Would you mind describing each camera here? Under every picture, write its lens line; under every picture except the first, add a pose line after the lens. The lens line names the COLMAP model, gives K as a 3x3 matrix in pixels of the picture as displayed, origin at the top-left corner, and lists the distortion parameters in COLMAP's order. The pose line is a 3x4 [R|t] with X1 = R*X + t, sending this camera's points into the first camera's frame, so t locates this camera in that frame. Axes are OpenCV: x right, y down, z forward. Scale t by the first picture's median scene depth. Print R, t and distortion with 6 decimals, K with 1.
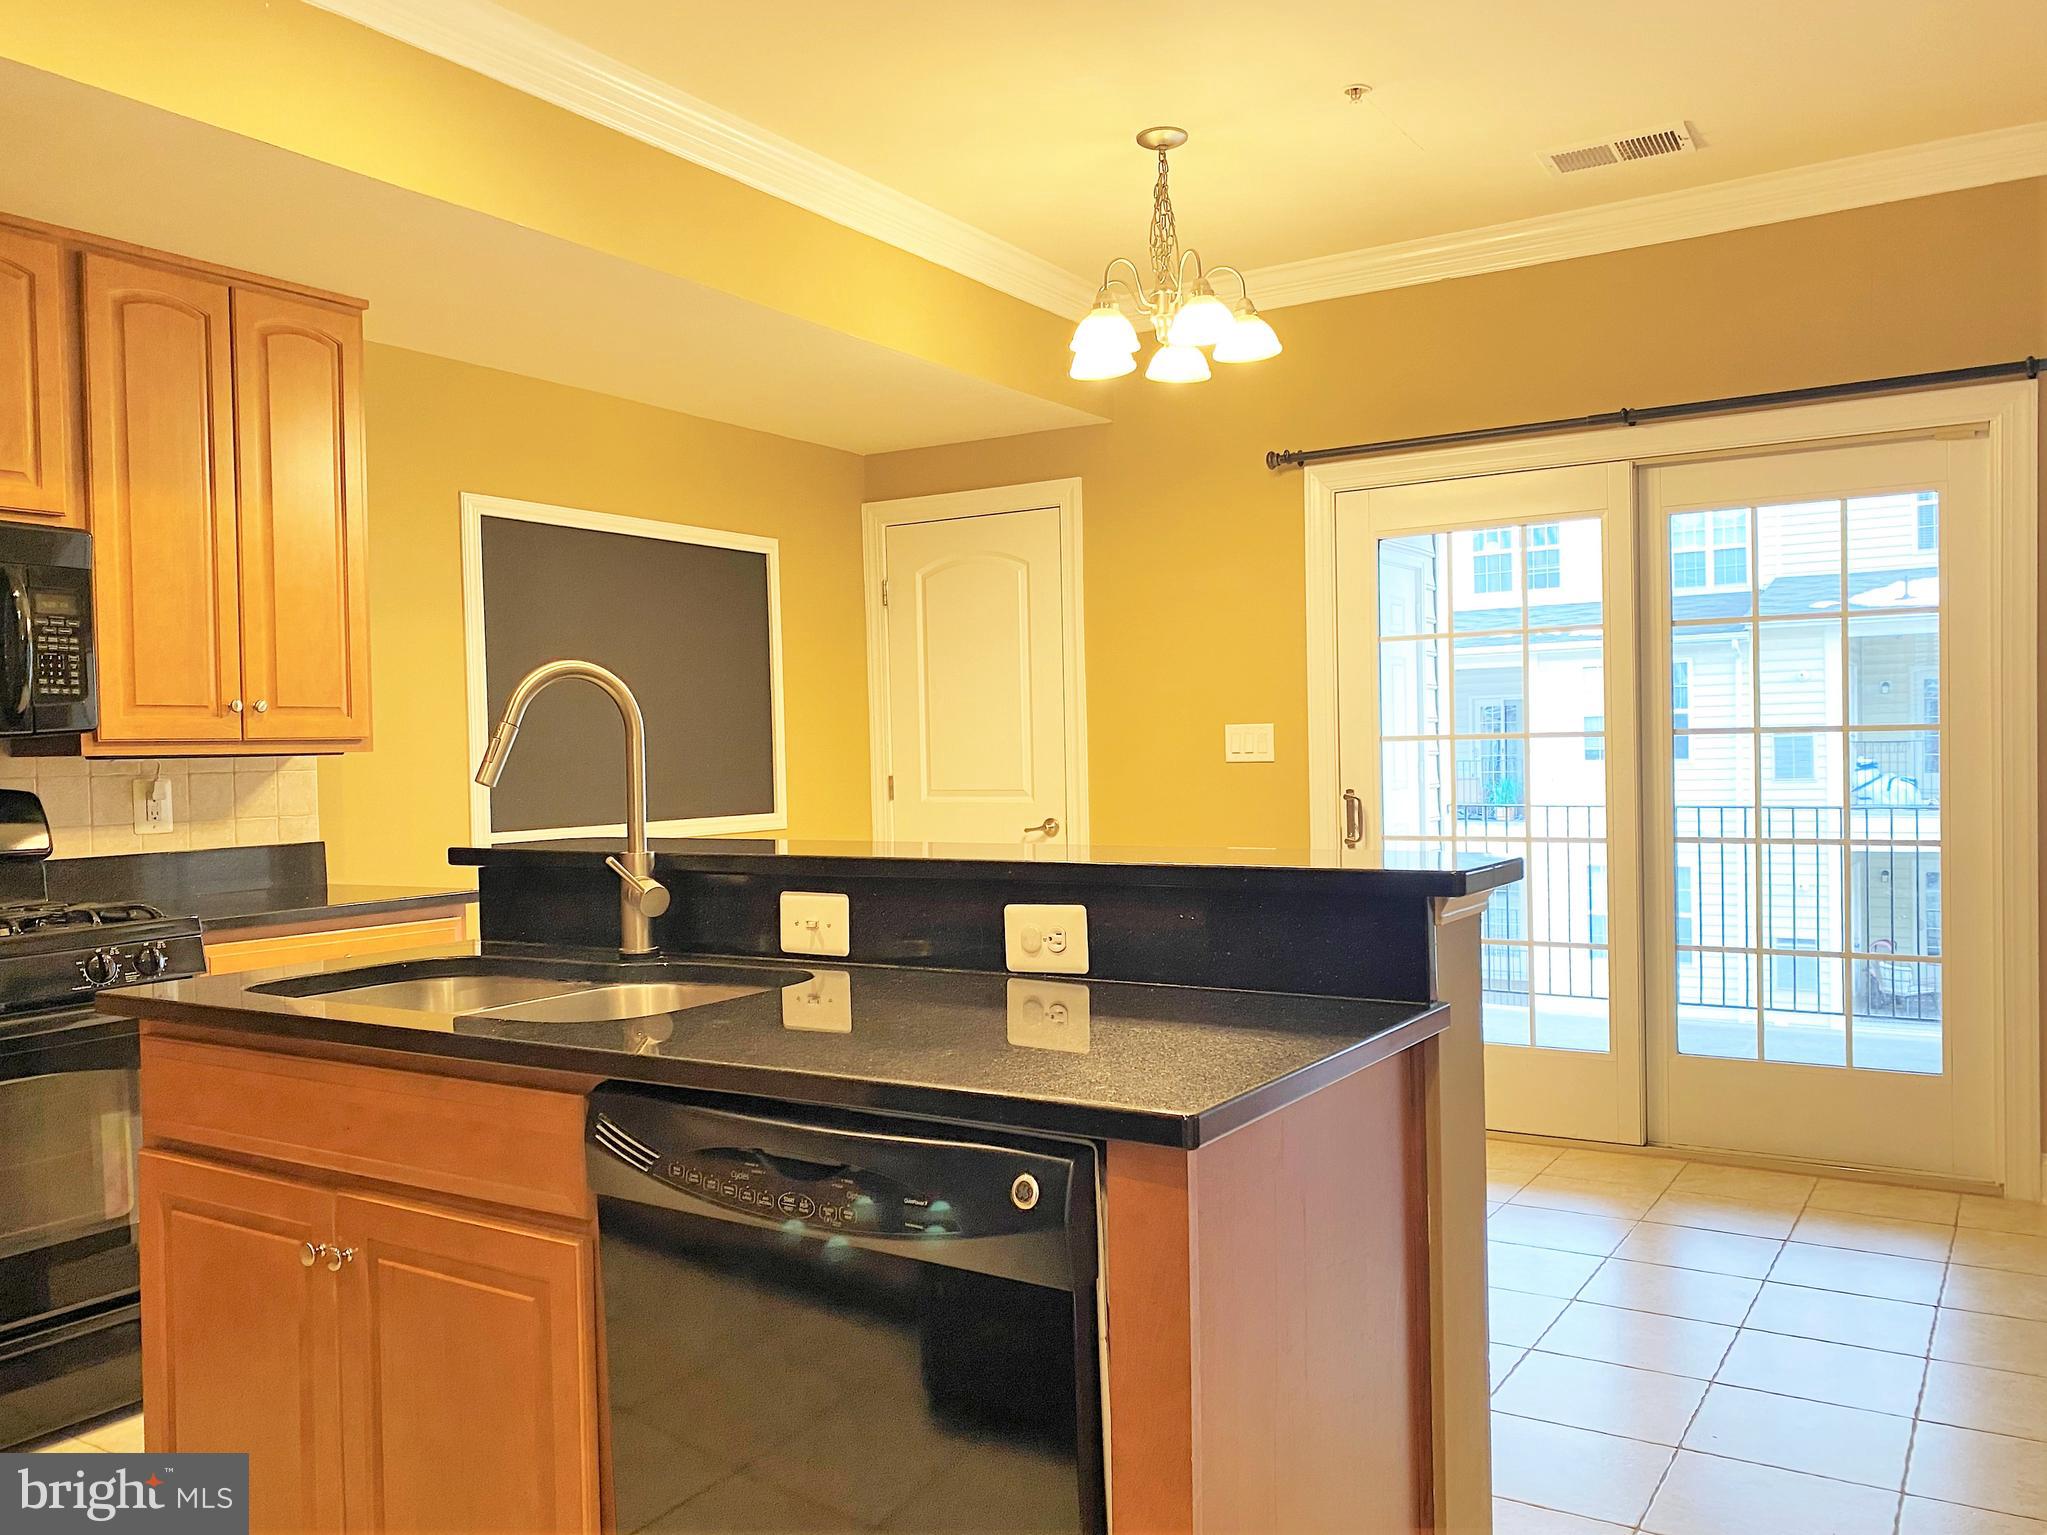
lens RADIAL K [[1633.4, 0, 1028.6], [0, 1633.4, 792.8], [0, 0, 1]] dist [0.003173, 0.007288]
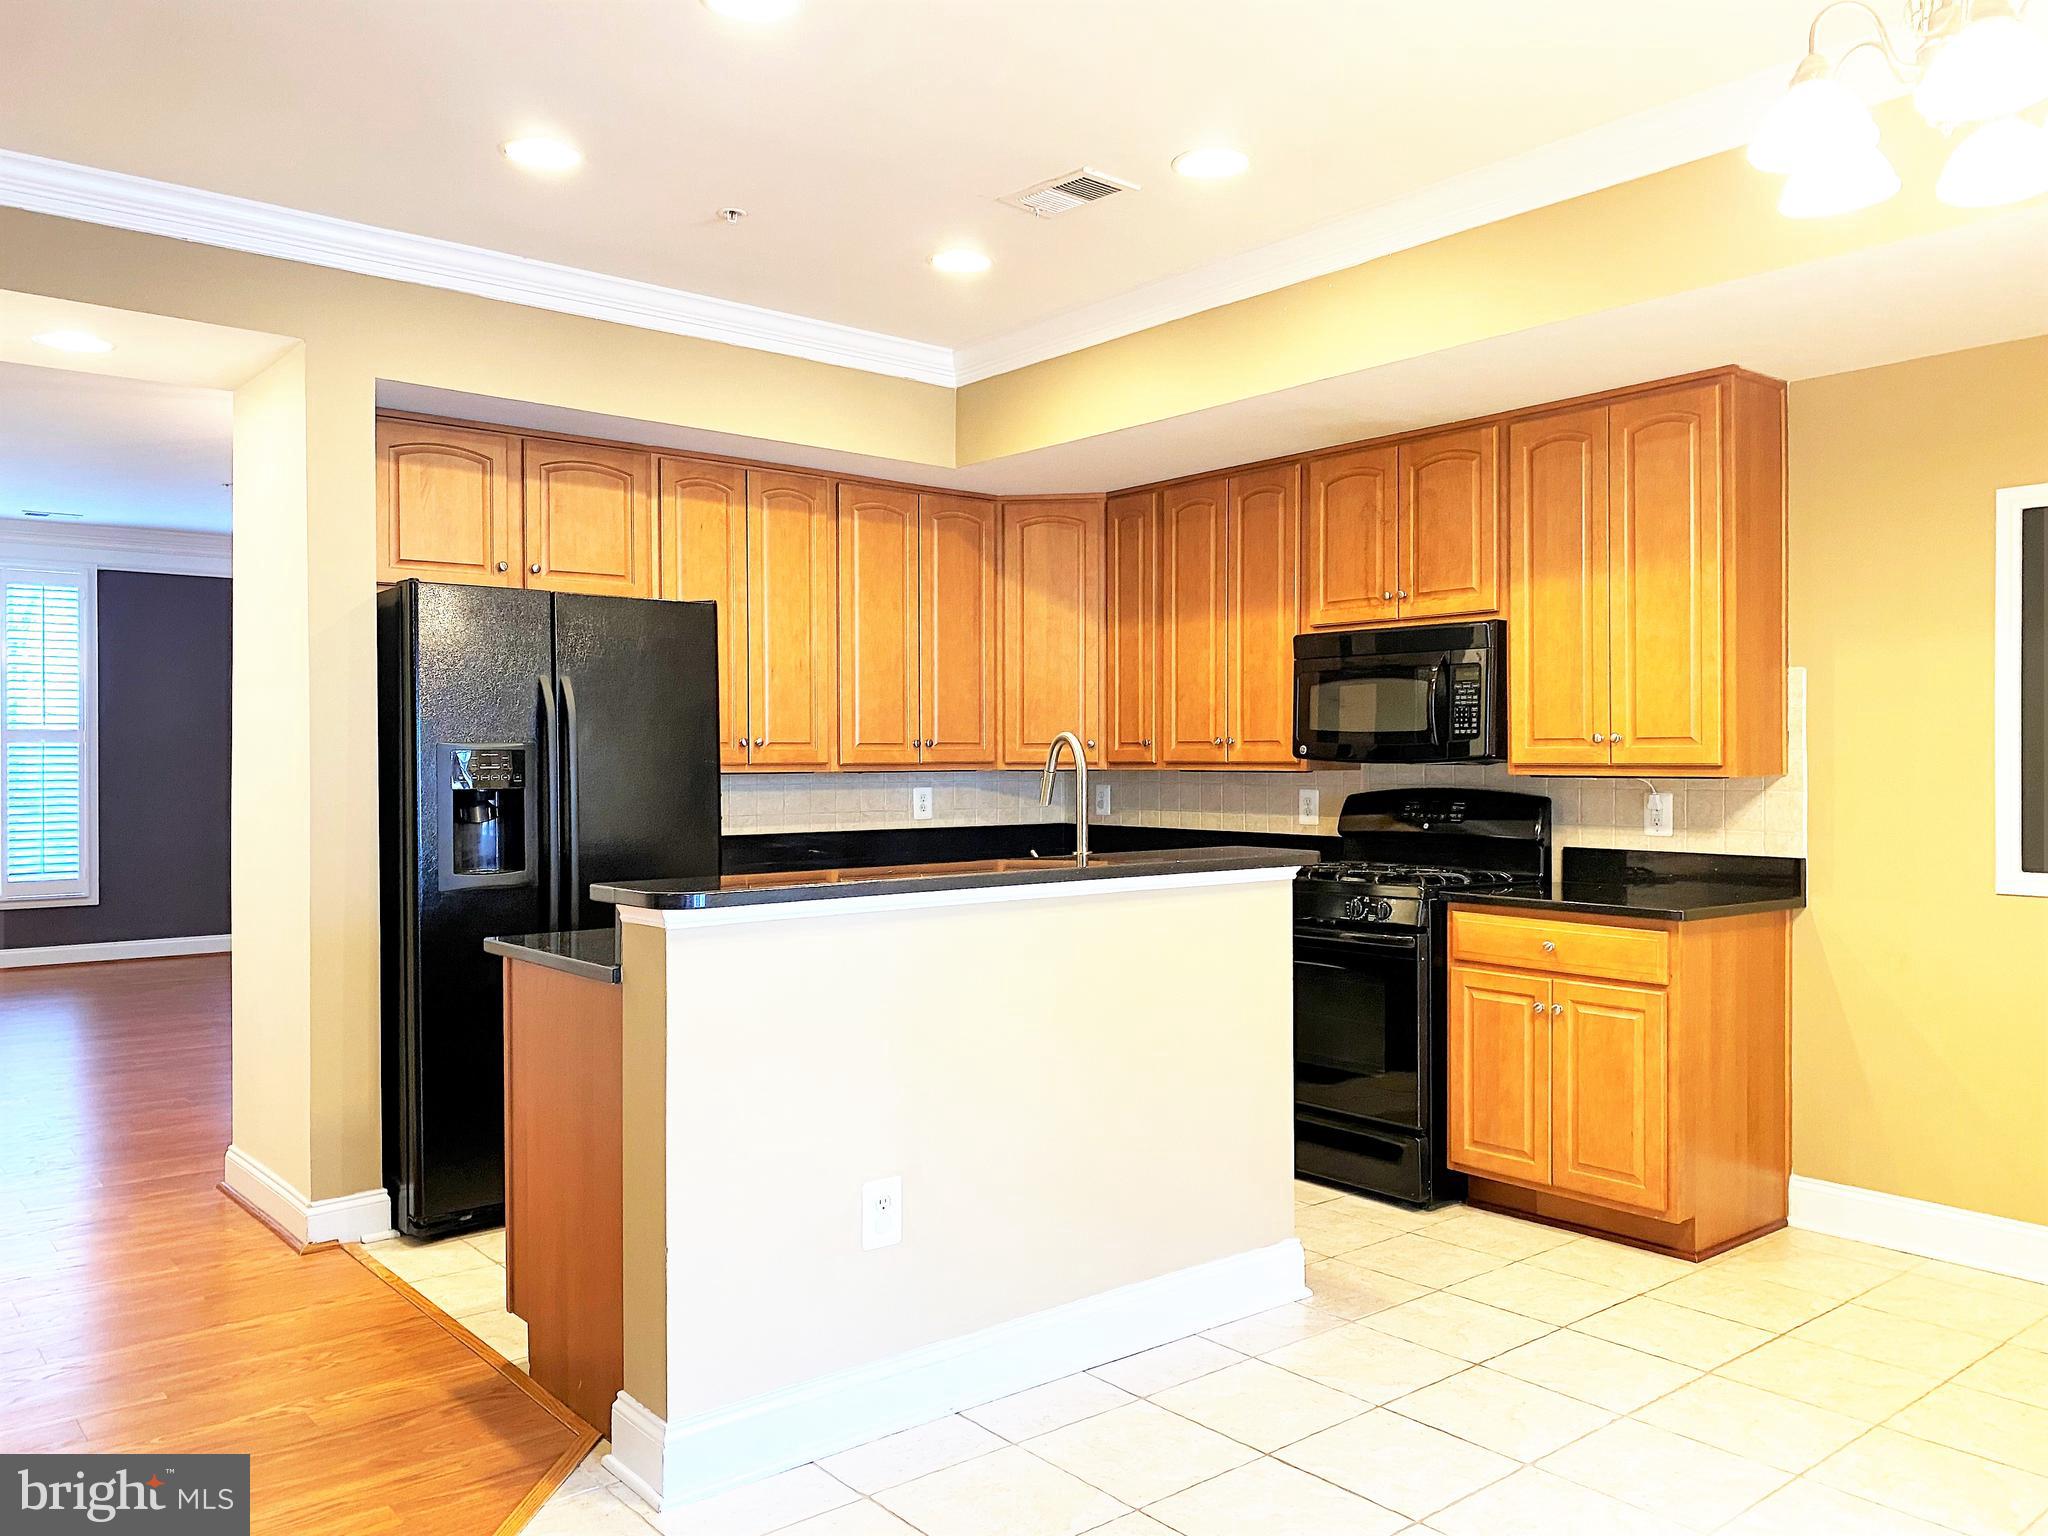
lens RADIAL K [[1560.9, 0, 1035.3], [0, 1560.9, 767.7], [0, 0, 1]] dist [0.018974, -0.008720]
pose [[-0.308996, 0.027596, -0.950663, 0.861270], [-0.017829, 0.999235, 0.034801, -0.069264], [0.950896, 0.027702, -0.308268, 1.029472]]
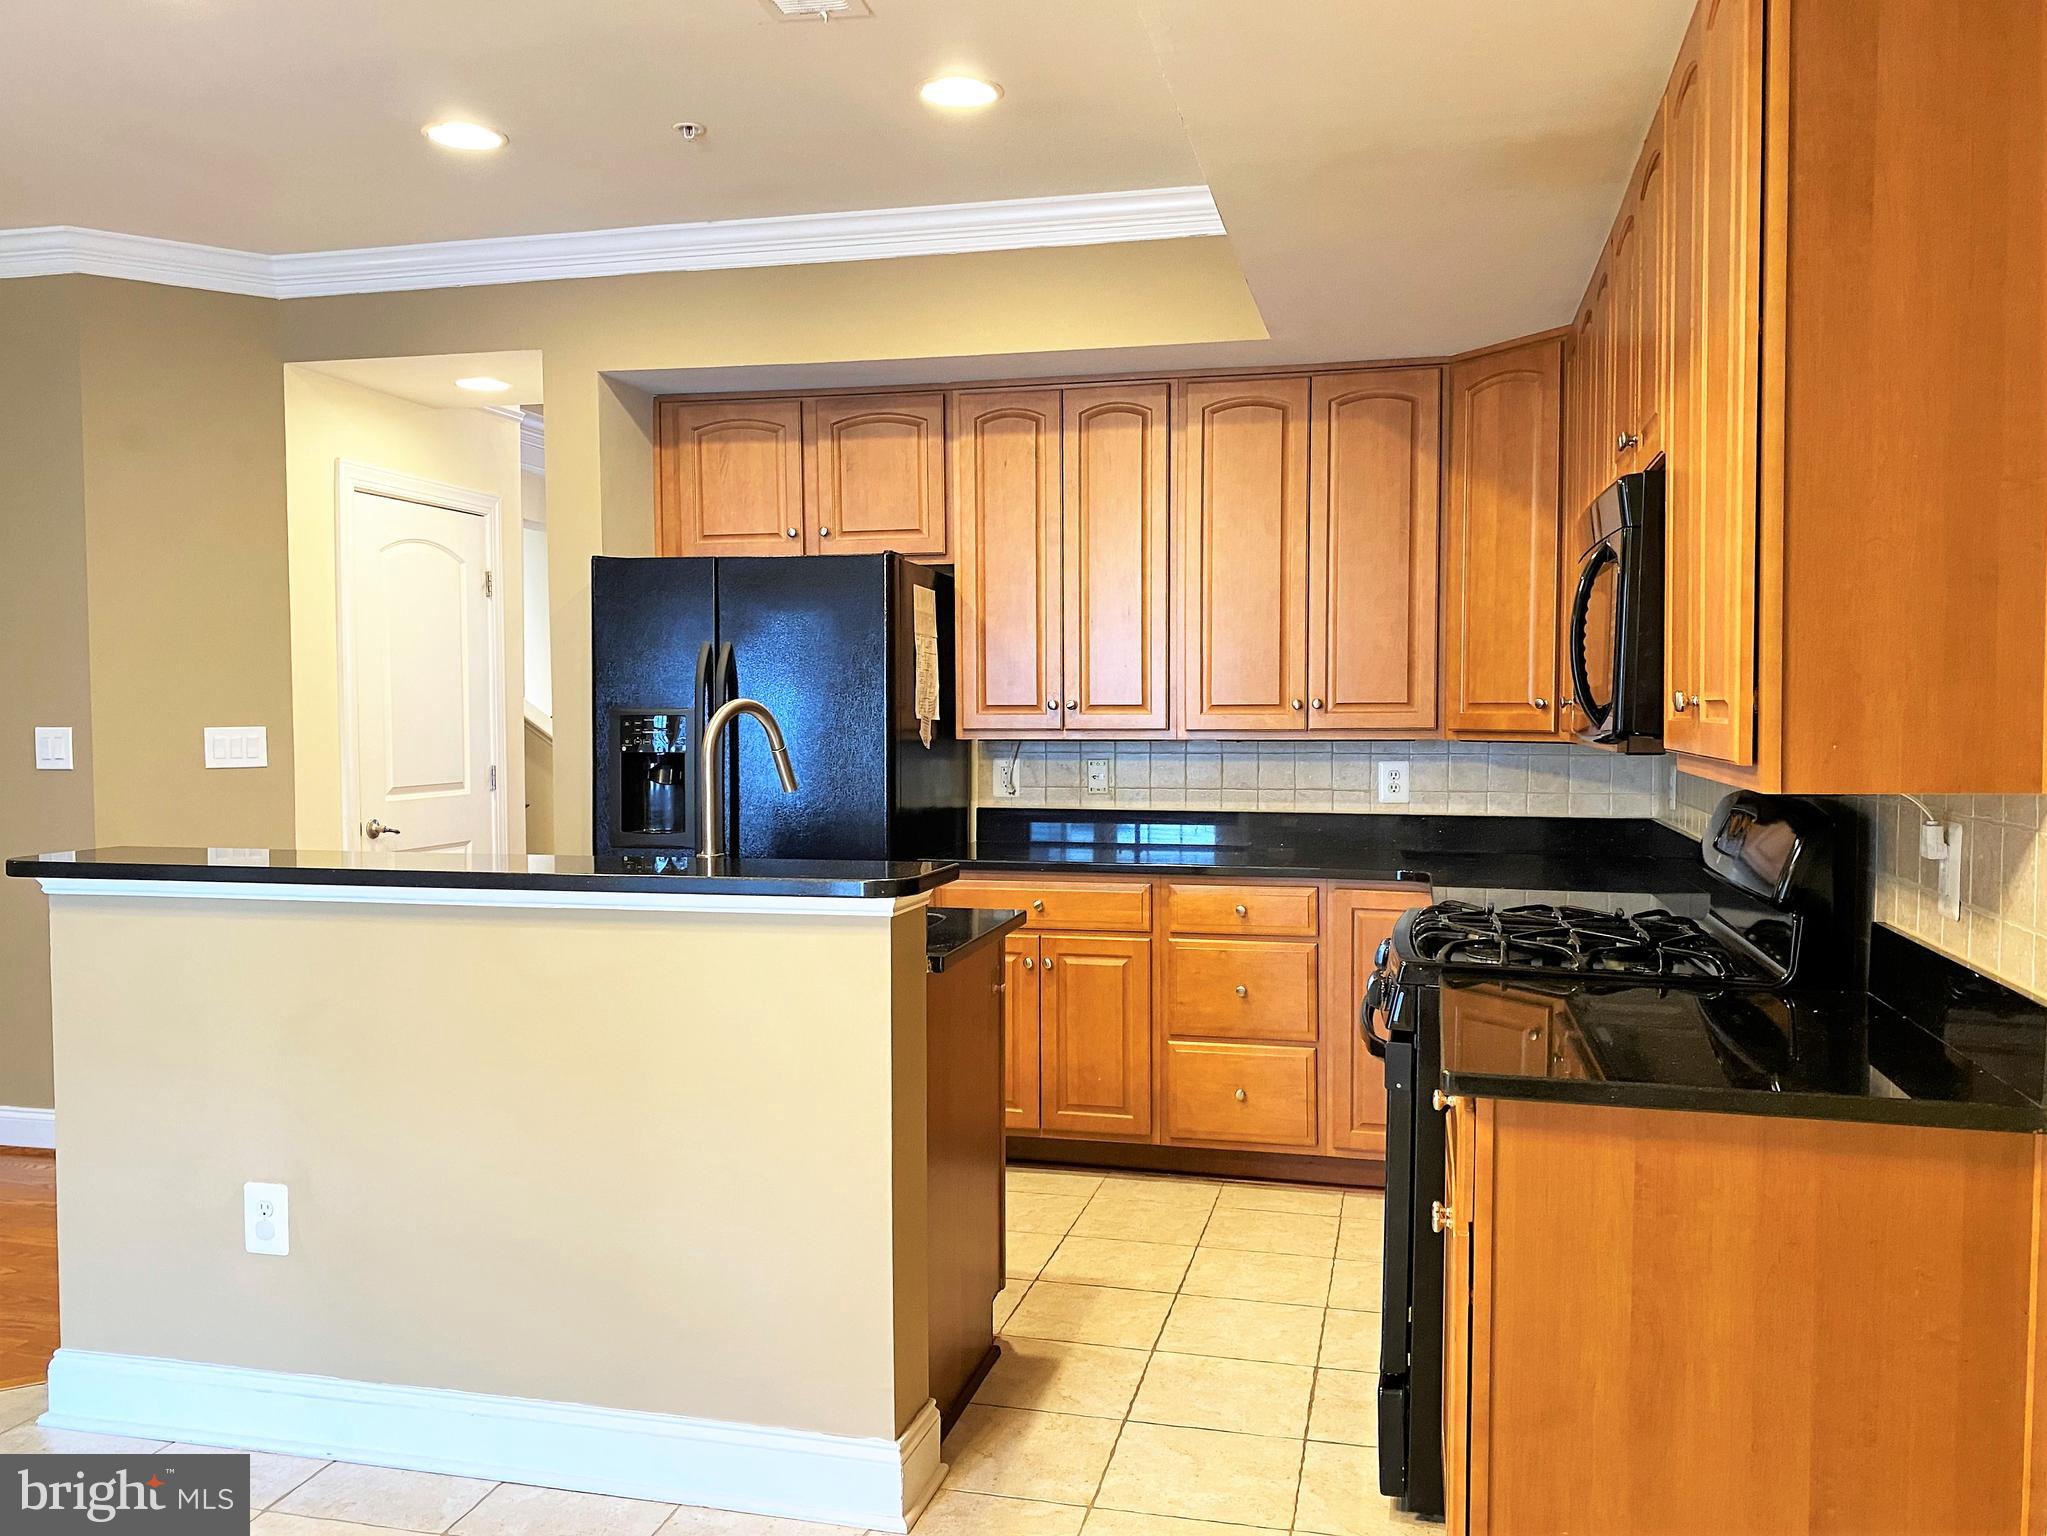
lens RADIAL K [[1622.8, 0, 1021.0], [0, 1622.8, 796.7], [0, 0, 1]] dist [0.094768, -0.158117]
pose [[-0.951709, 0.039735, -0.304419, -0.069773], [0.013751, 0.996111, 0.087031, -0.079672], [0.306693, 0.078642, -0.948554, 1.621244]]
